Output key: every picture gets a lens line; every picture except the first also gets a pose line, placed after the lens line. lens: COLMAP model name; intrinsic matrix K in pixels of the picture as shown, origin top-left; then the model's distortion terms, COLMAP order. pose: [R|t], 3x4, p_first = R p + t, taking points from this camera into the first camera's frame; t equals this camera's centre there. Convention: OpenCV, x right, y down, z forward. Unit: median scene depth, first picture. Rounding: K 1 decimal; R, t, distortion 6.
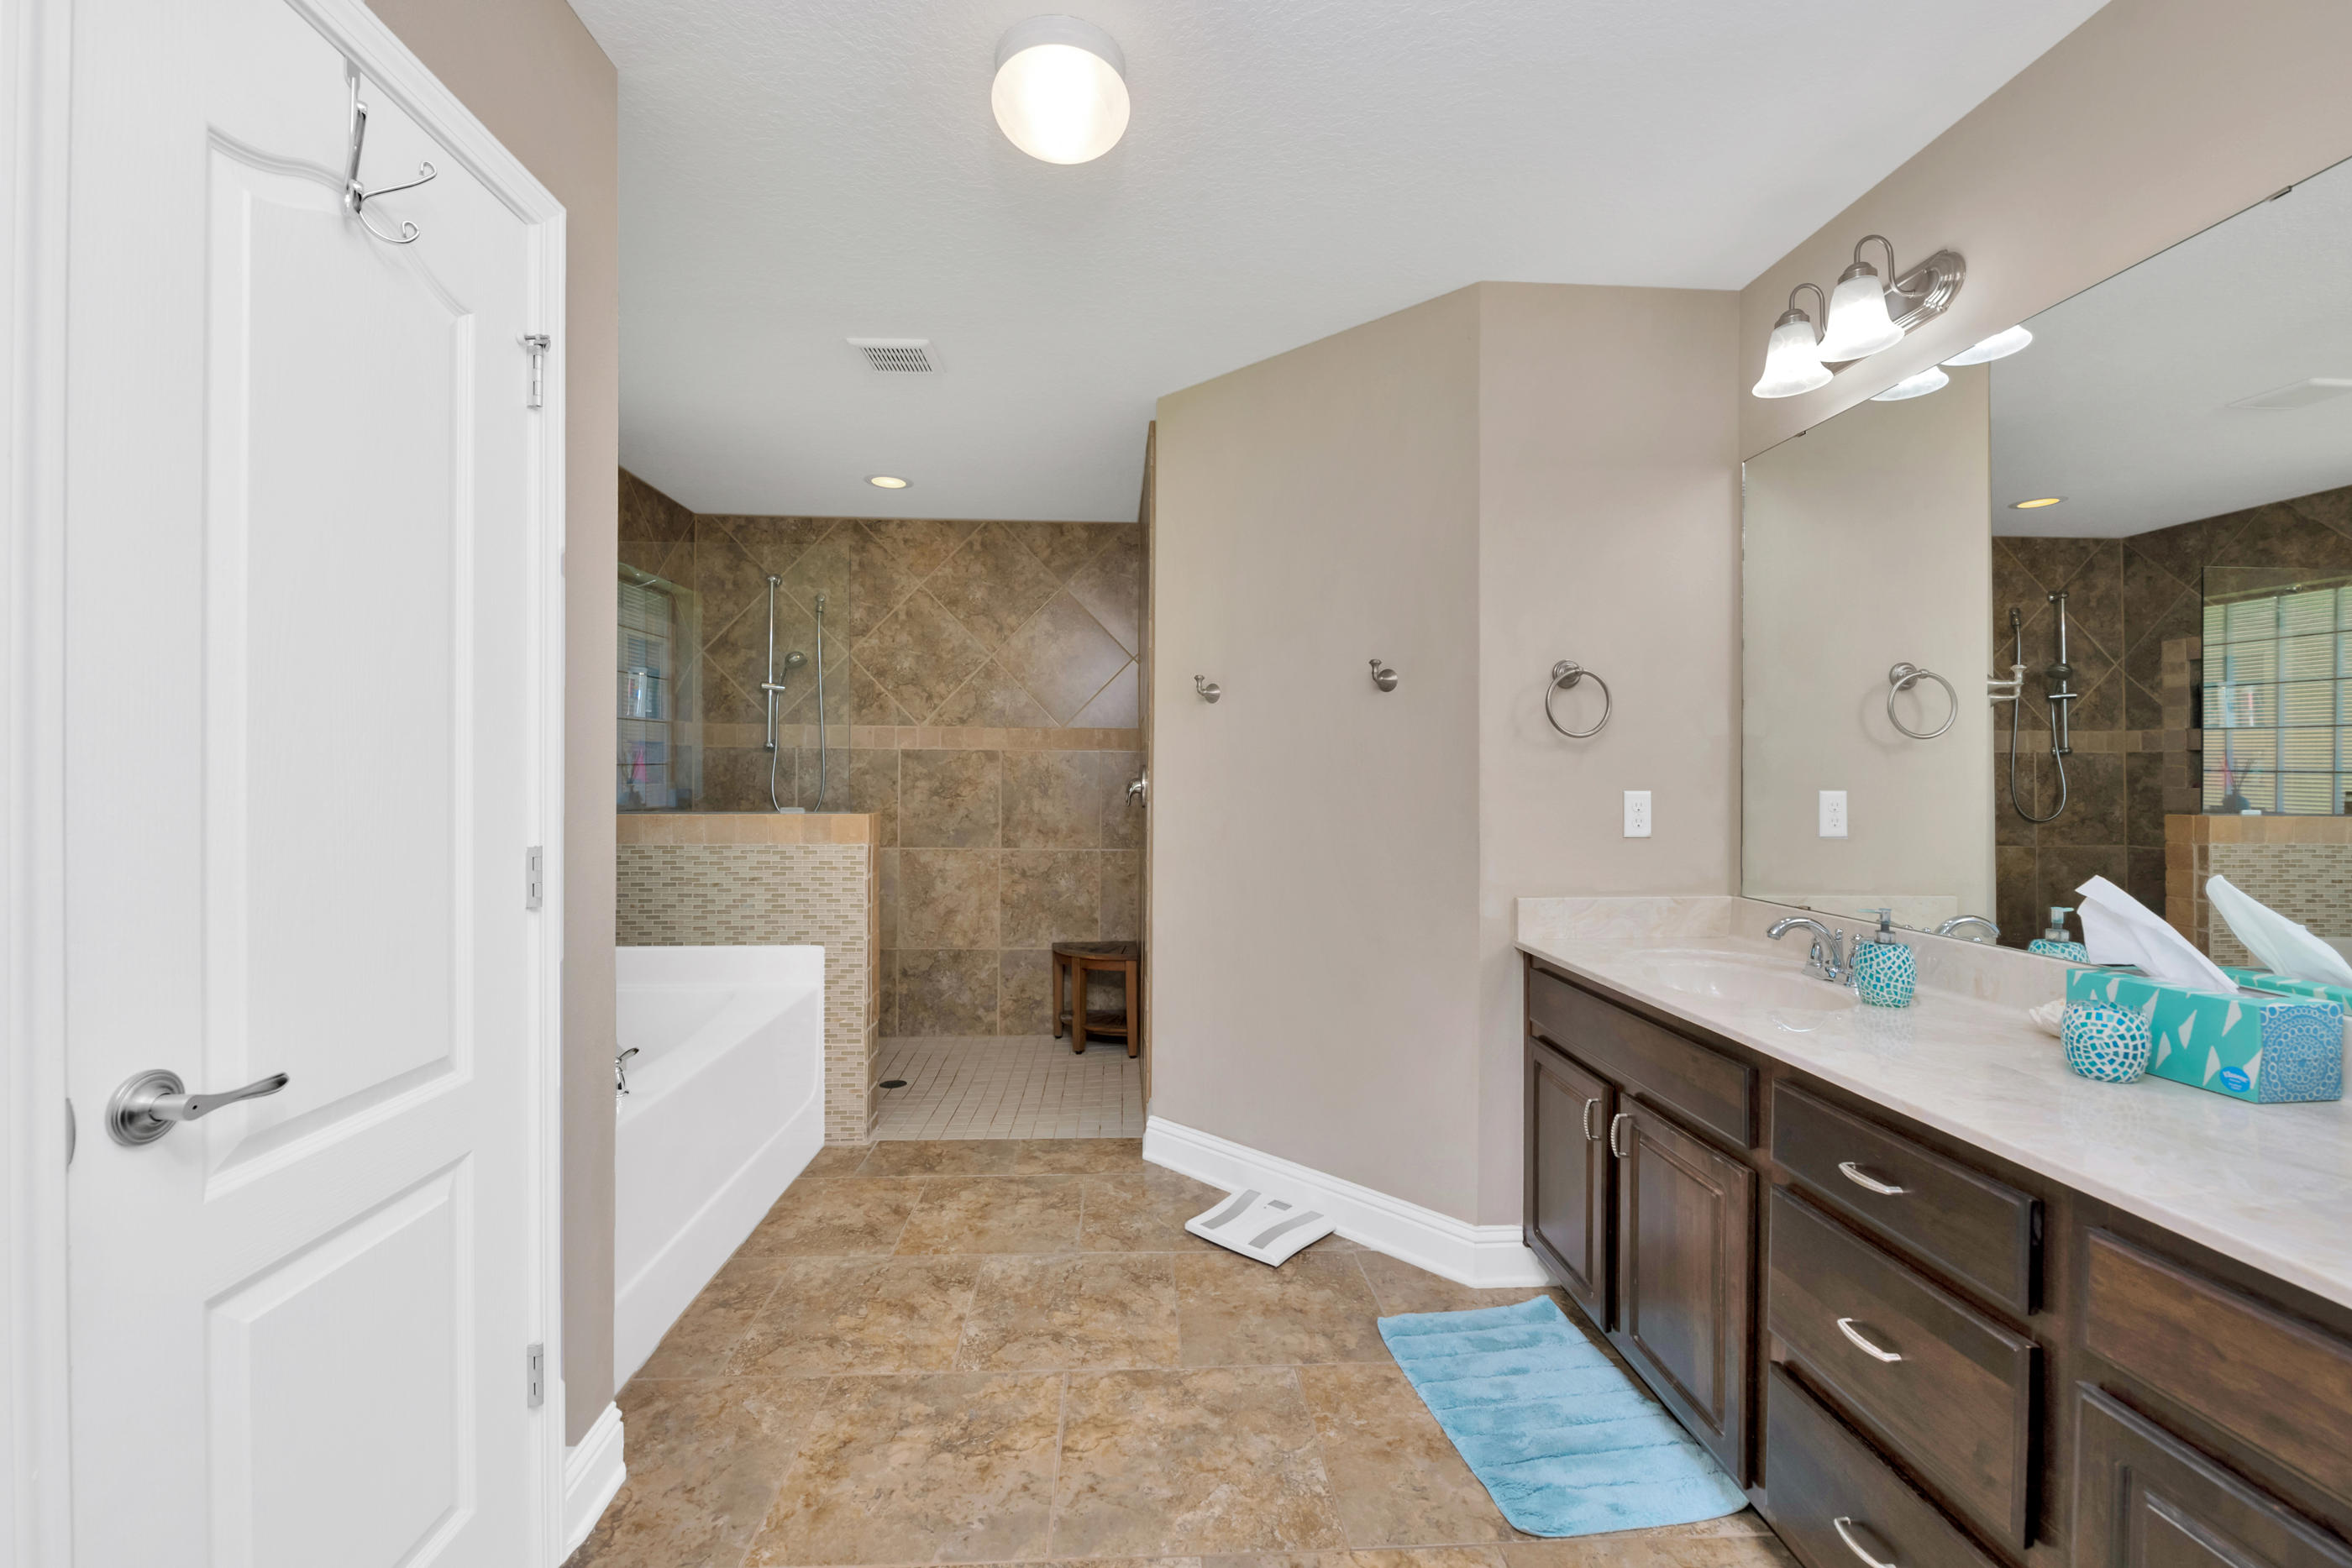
lens RADIAL K [[943.9, 0, 1176.0], [0, 943.9, 784.0], [0, 0, 1]] dist [0.000131, -0.000007]
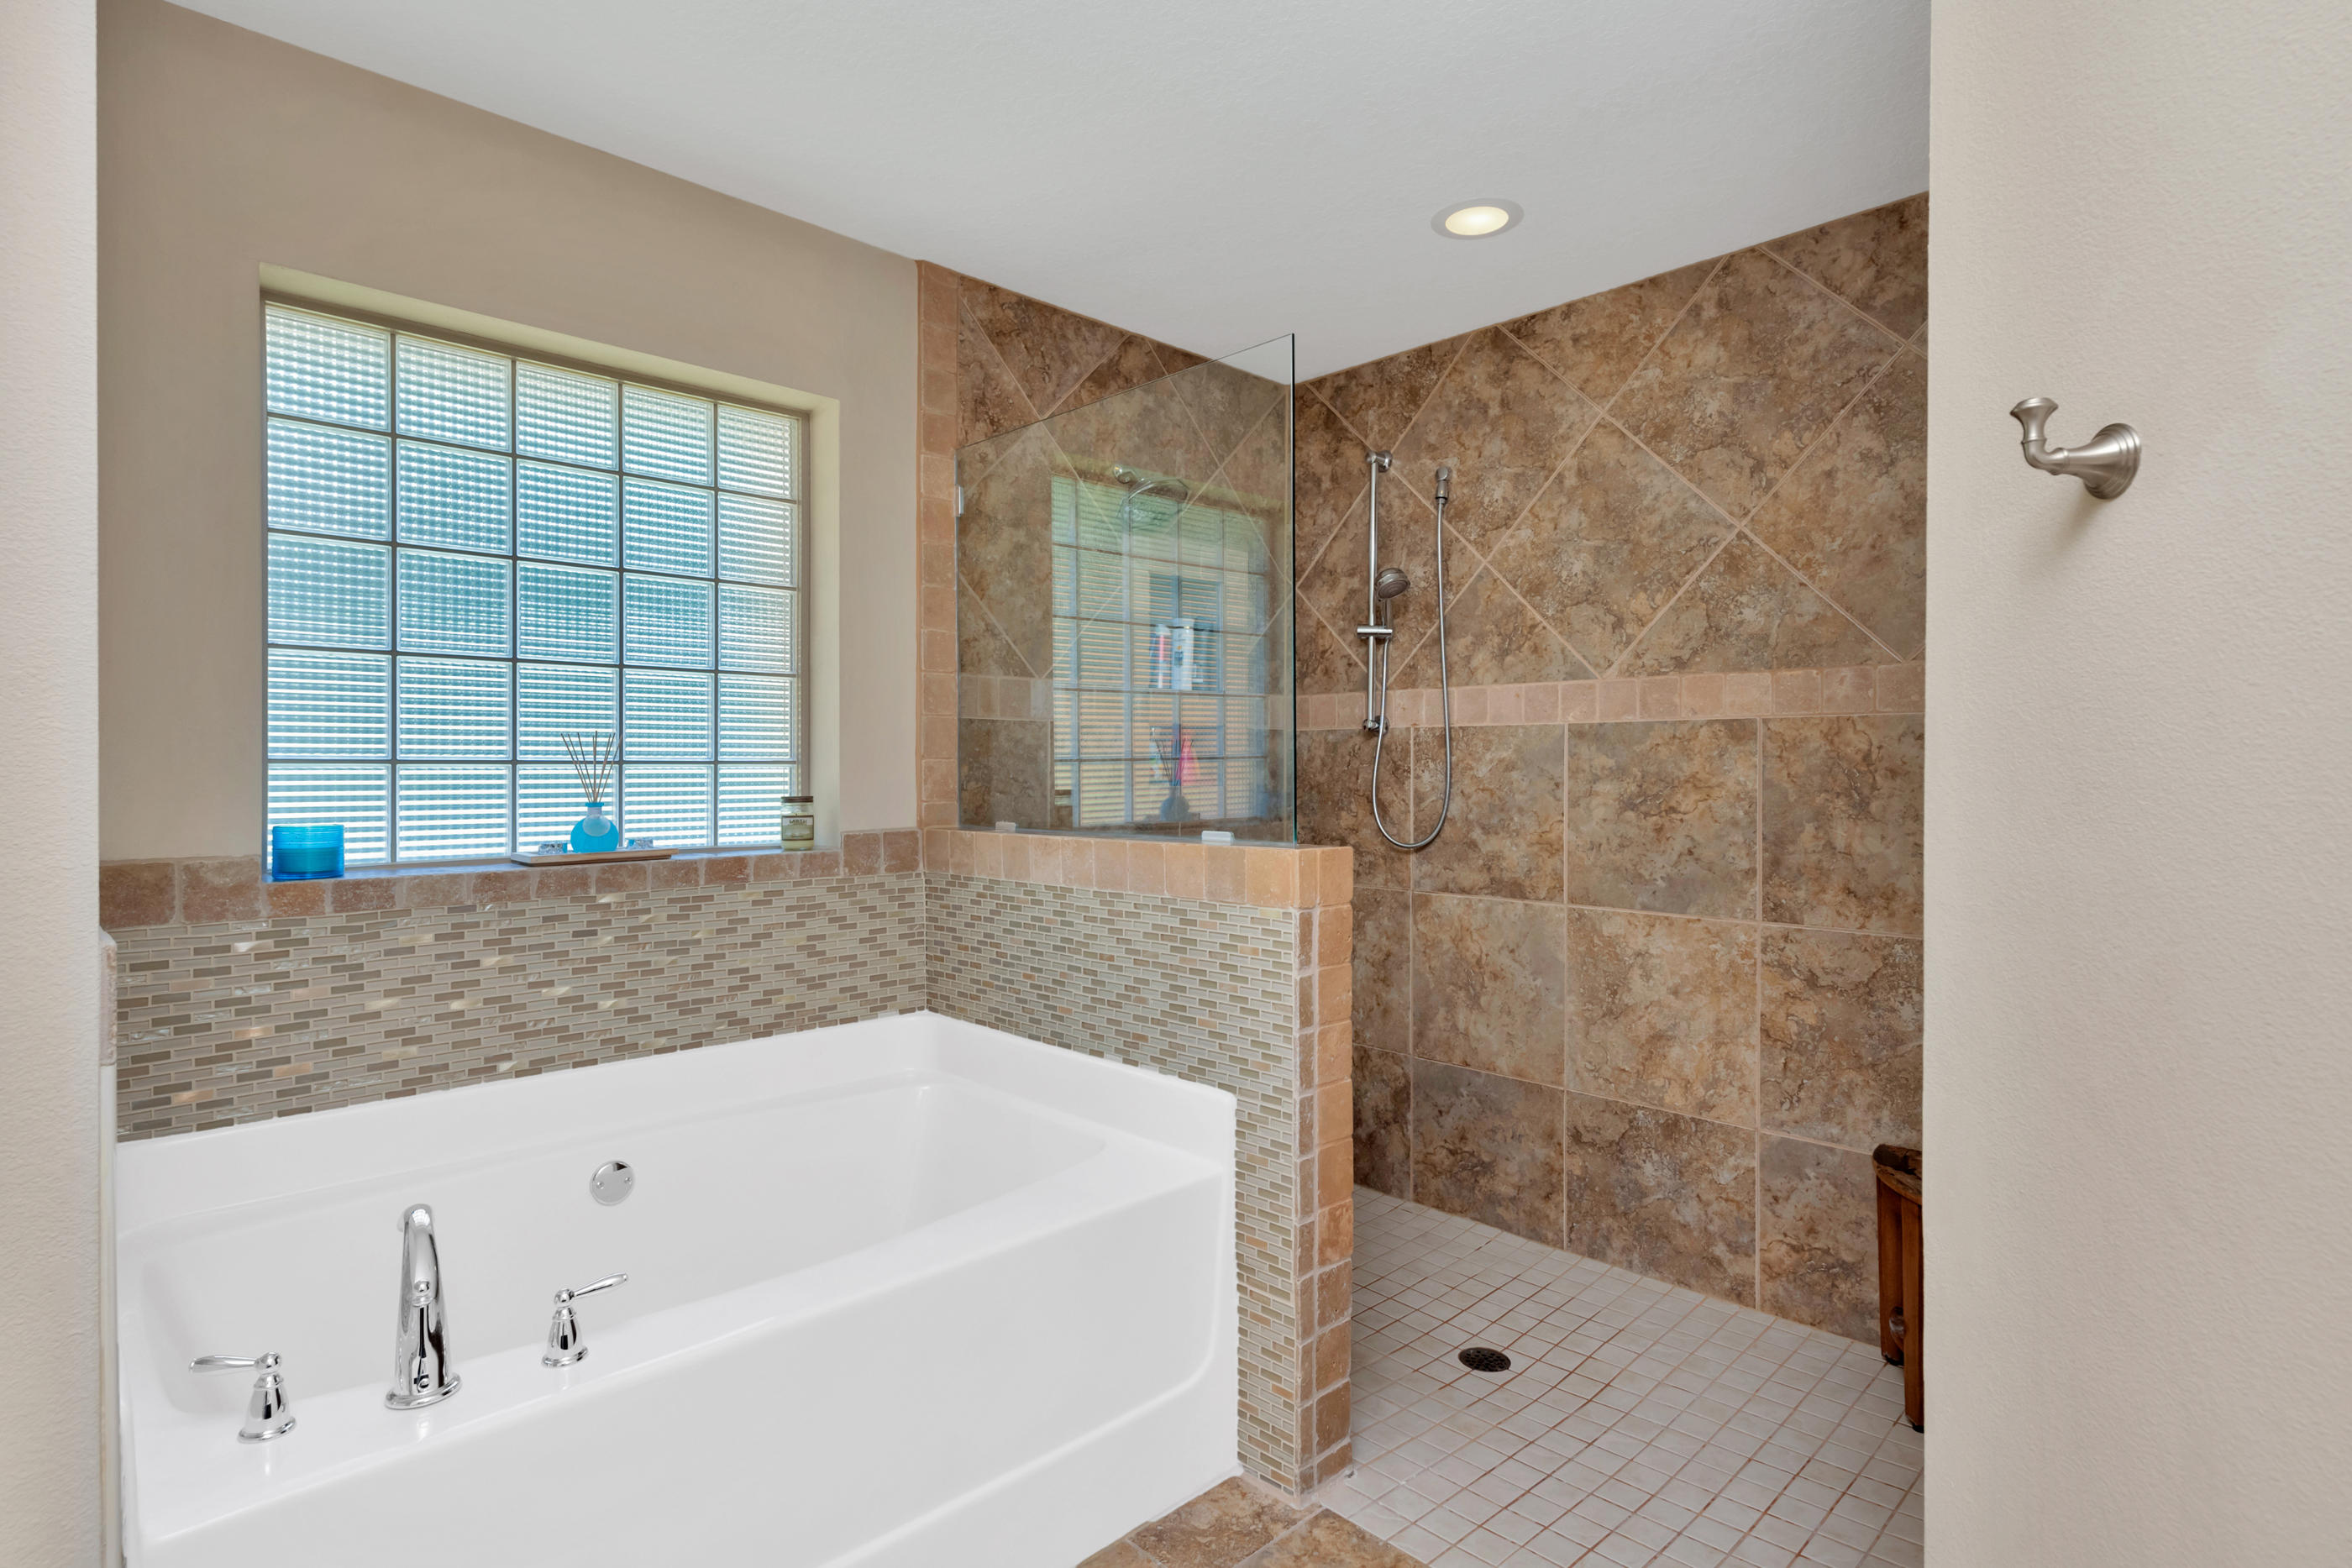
lens RADIAL K [[1184.8, 0, 1175.1], [0, 1184.8, 774.2], [0, 0, 1]] dist [0.015655, -0.017698]
pose [[0.654717, -0.003952, -0.755864, 0.077790], [-0.000563, 0.999984, -0.005716, -0.003619], [0.755874, 0.004168, 0.654704, 0.379525]]
